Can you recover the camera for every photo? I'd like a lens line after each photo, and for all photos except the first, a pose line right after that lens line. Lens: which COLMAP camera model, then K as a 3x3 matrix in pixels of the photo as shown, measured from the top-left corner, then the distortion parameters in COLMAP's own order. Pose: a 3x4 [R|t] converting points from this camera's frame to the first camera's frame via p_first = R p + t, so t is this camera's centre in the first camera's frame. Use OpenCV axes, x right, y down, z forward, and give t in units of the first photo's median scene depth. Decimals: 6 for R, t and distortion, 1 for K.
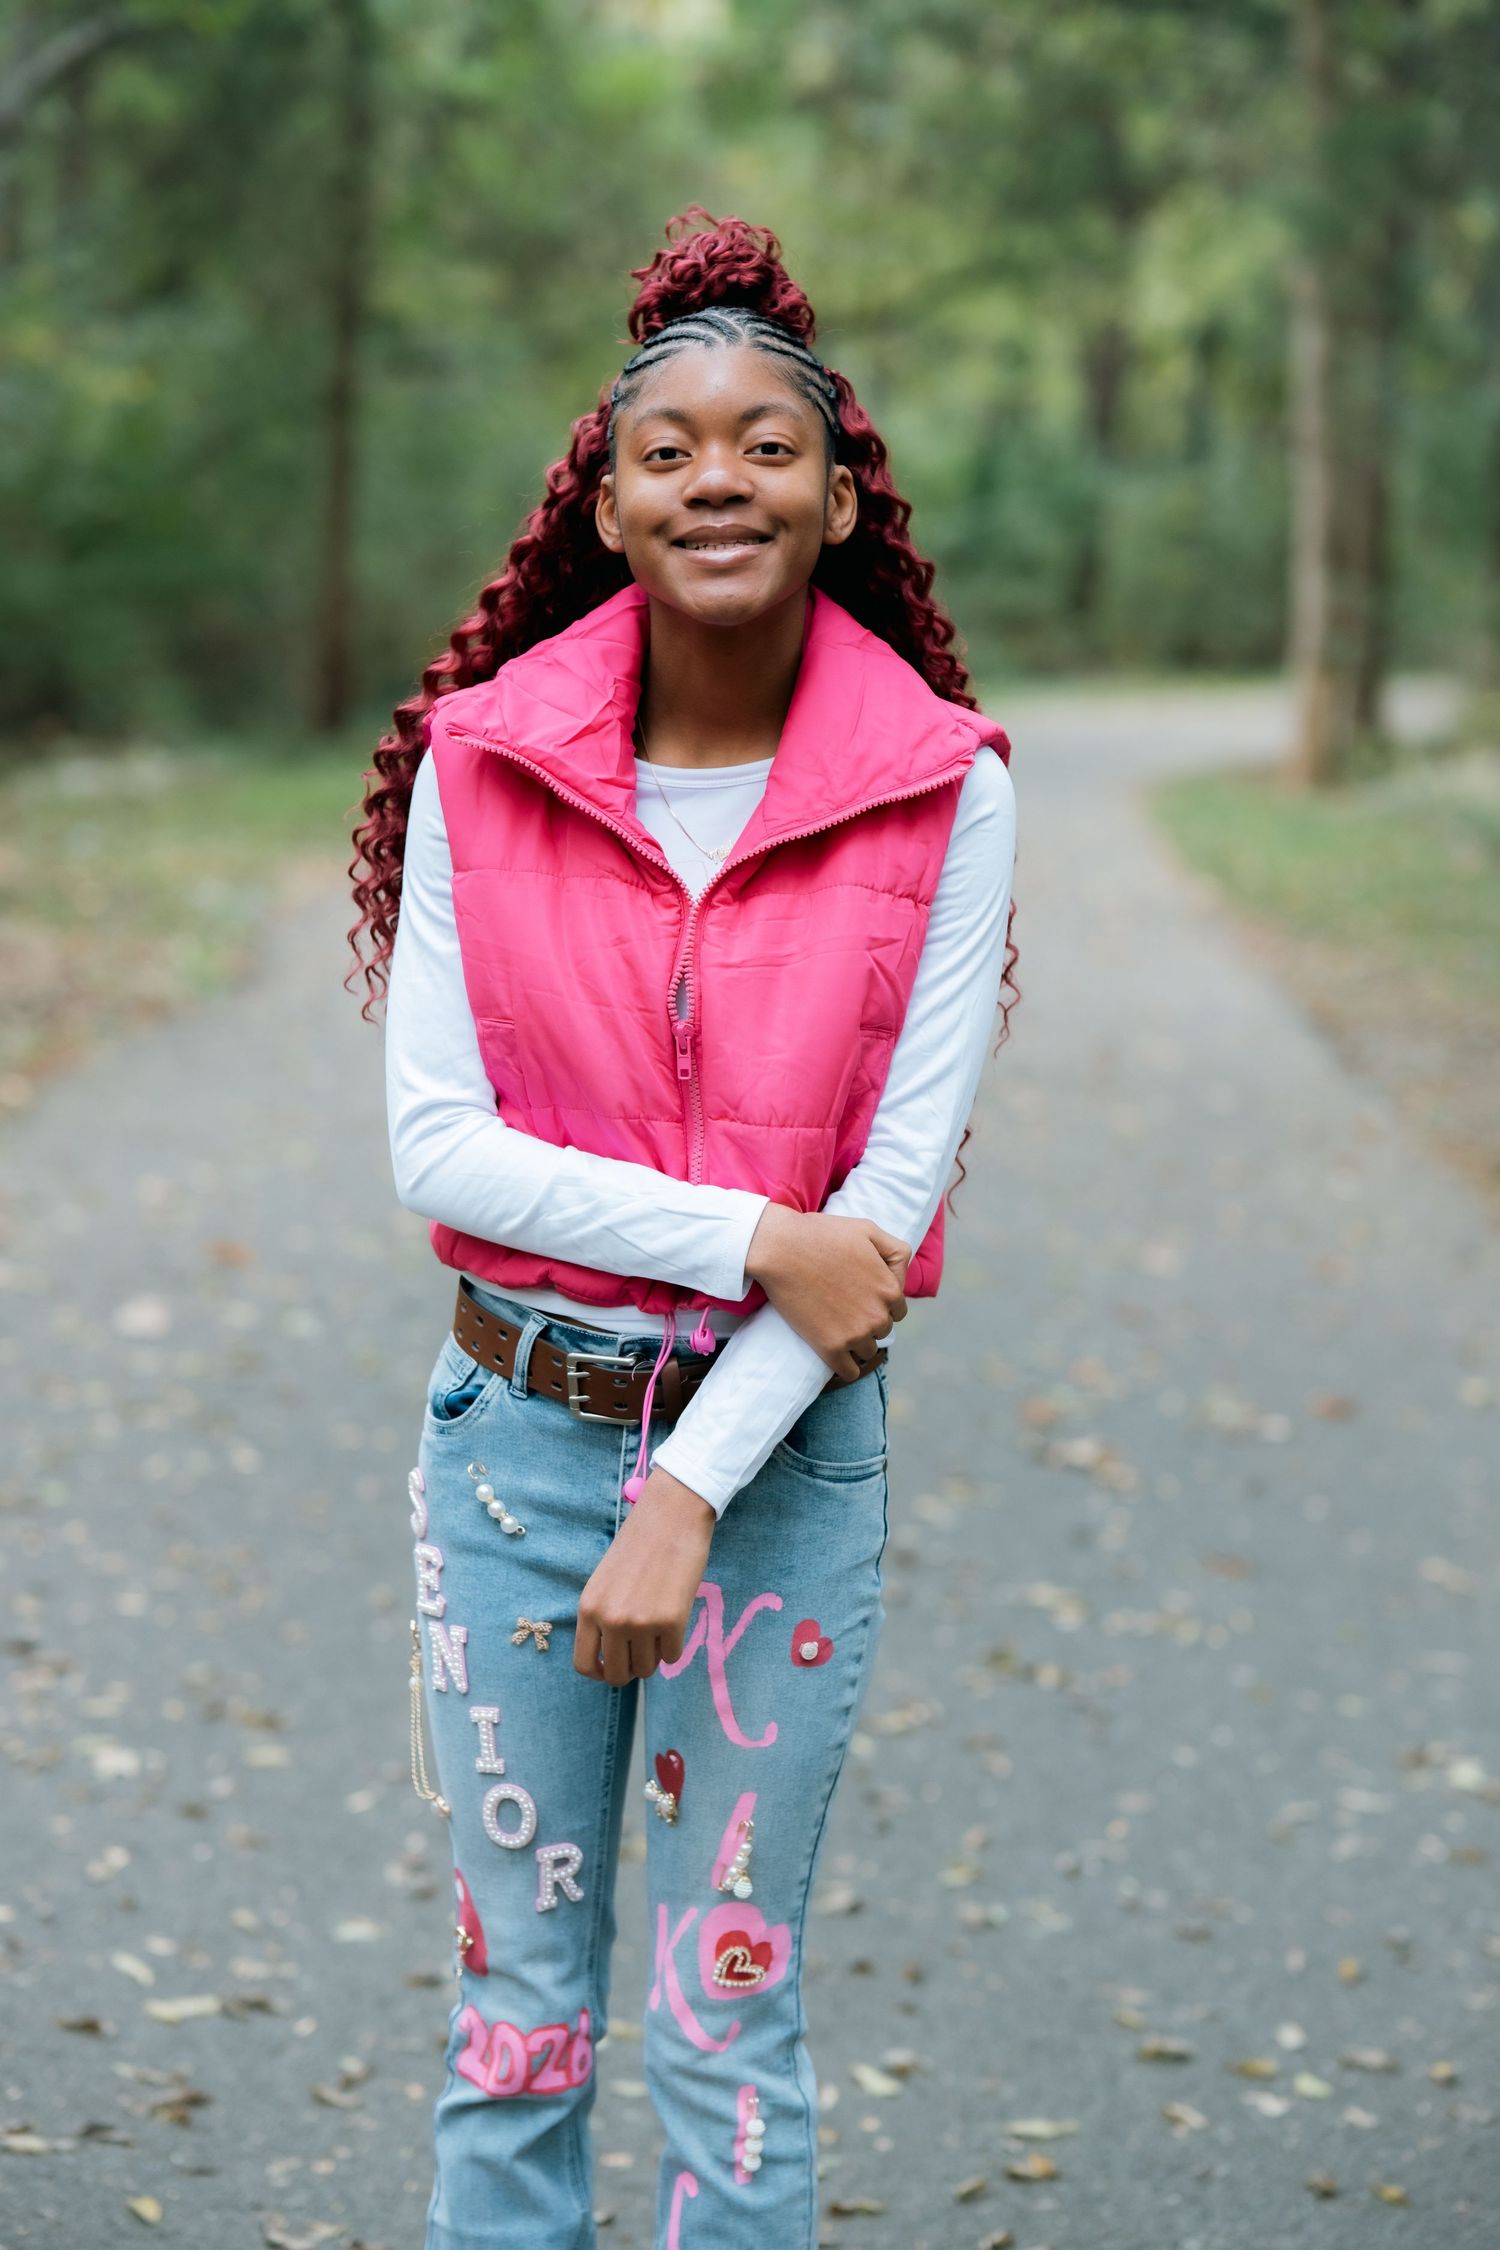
lens RADIAL K [[5330.7, 0, 795.9], [0, 5330.7, 1099.1], [0, 0, 1]] dist [0.165334, -1.248847]
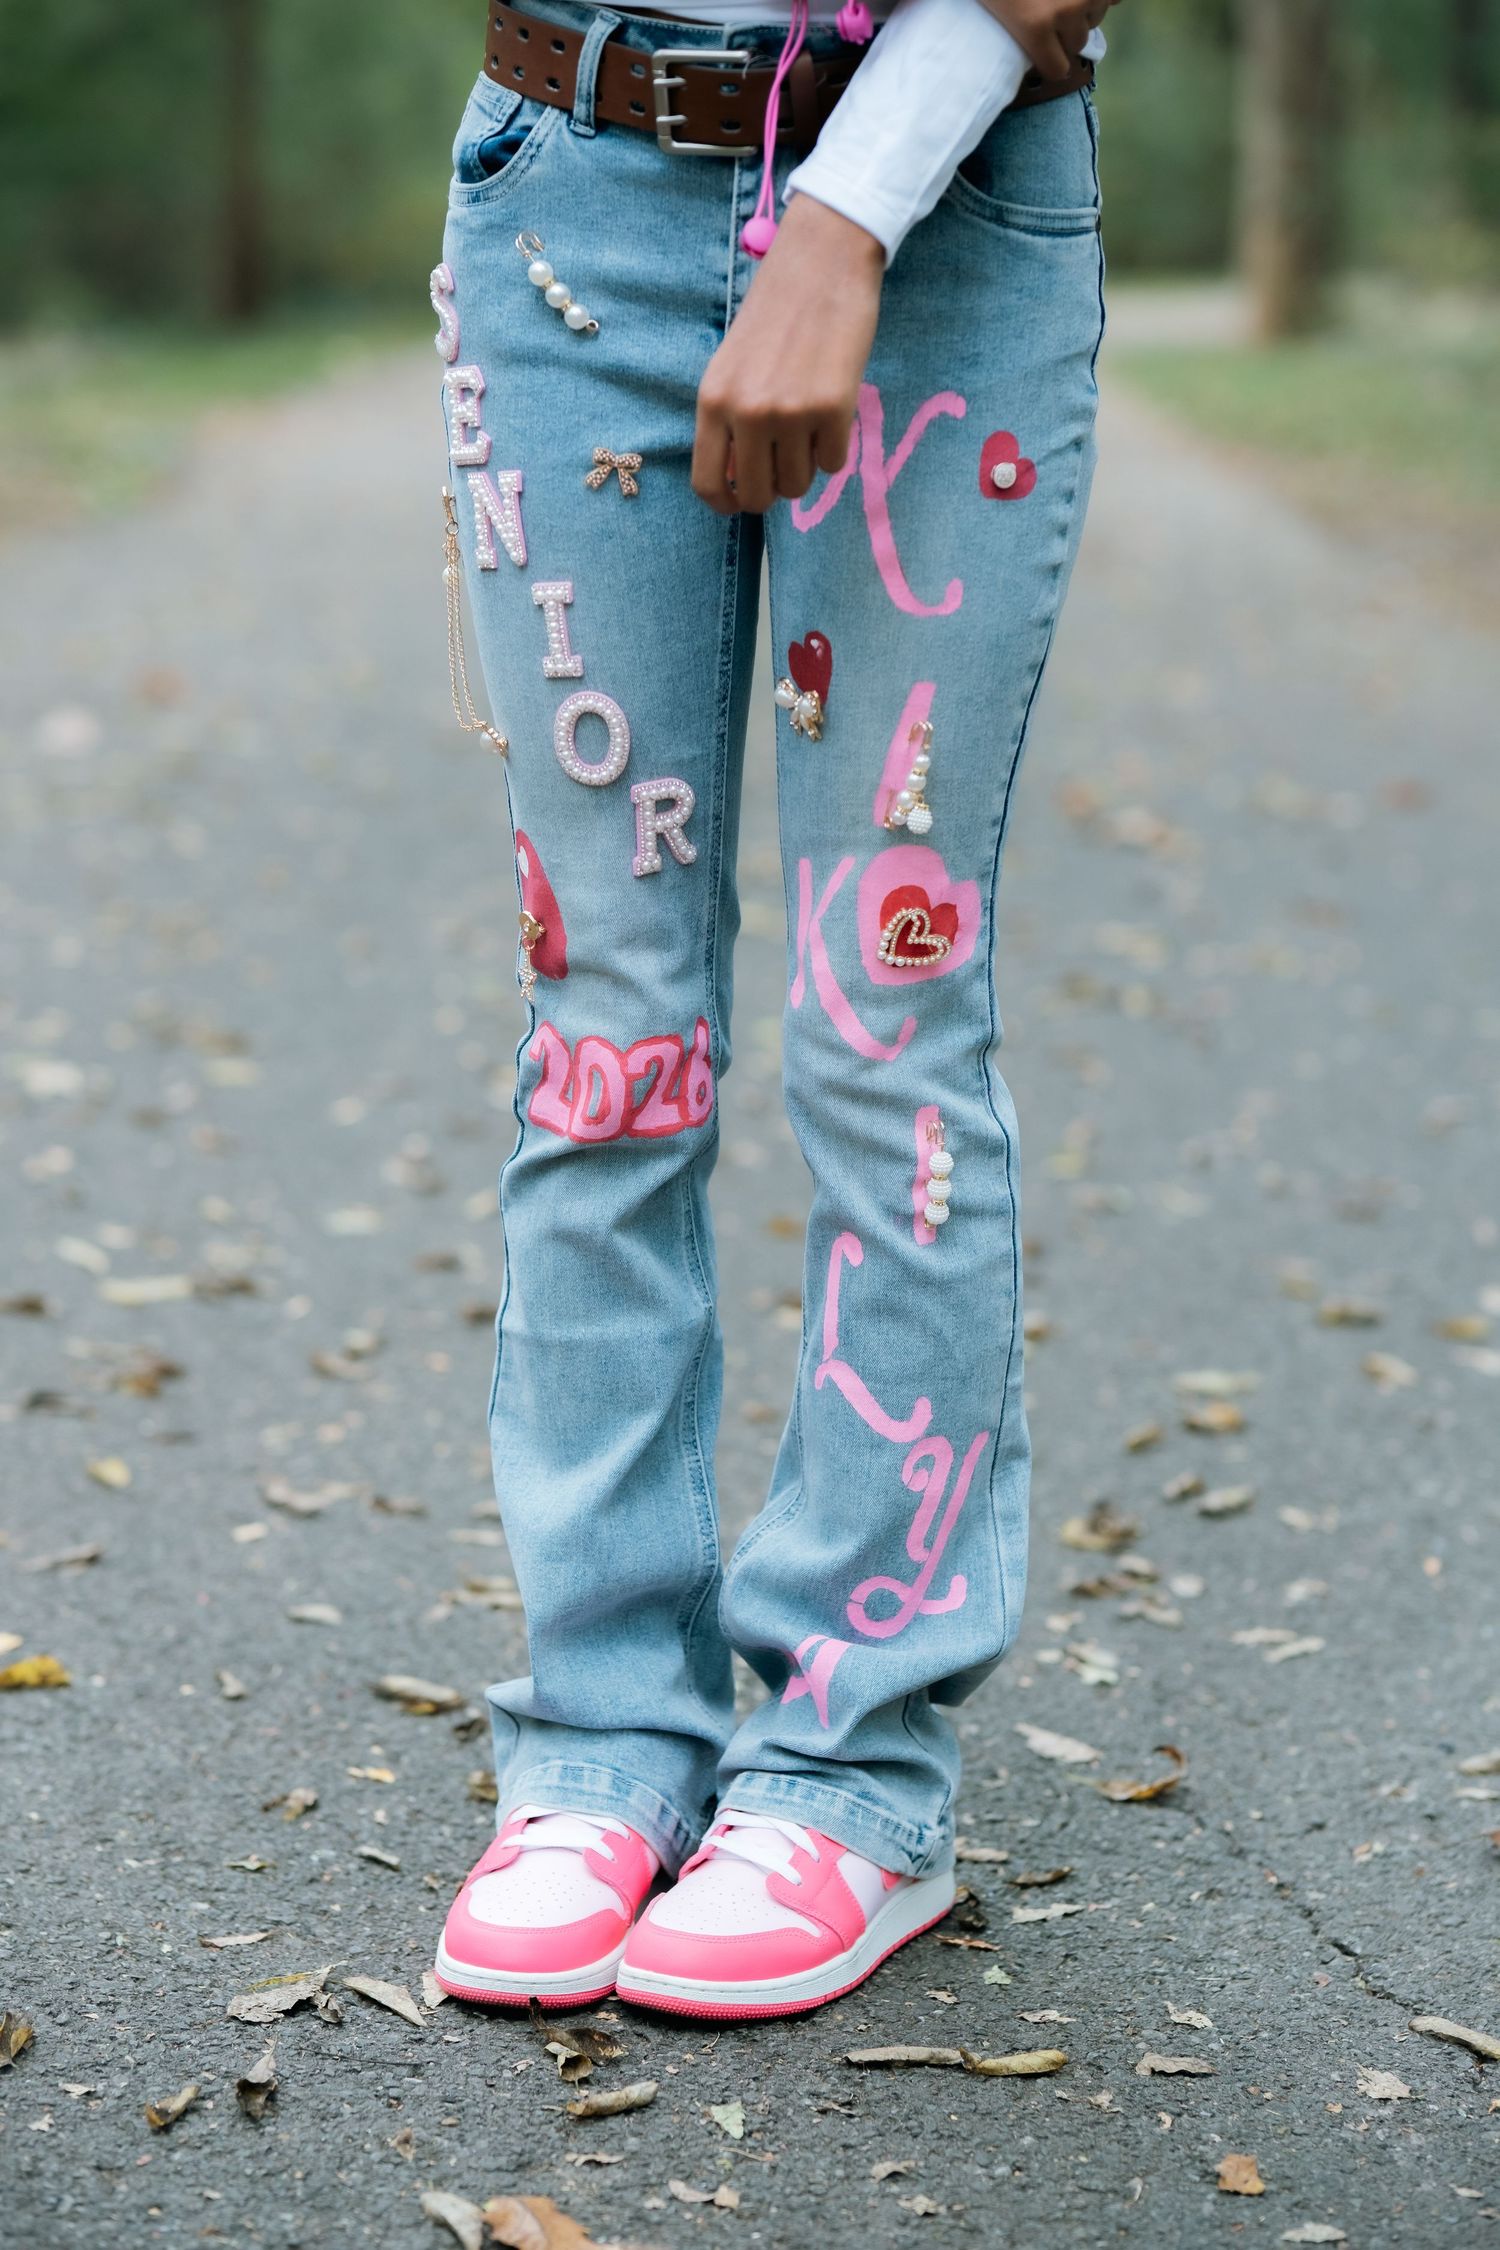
lens RADIAL K [[5330.0, 0, 755.9], [0, 5330.0, 1085.8], [0, 0, 1]] dist [0.086712, -0.395616]
pose [[0.999456, -0.032633, 0.004833, -0.027017], [0.032329, 0.998049, 0.053416, 0.106974], [-0.006567, -0.053231, 0.998561, 0.208901]]
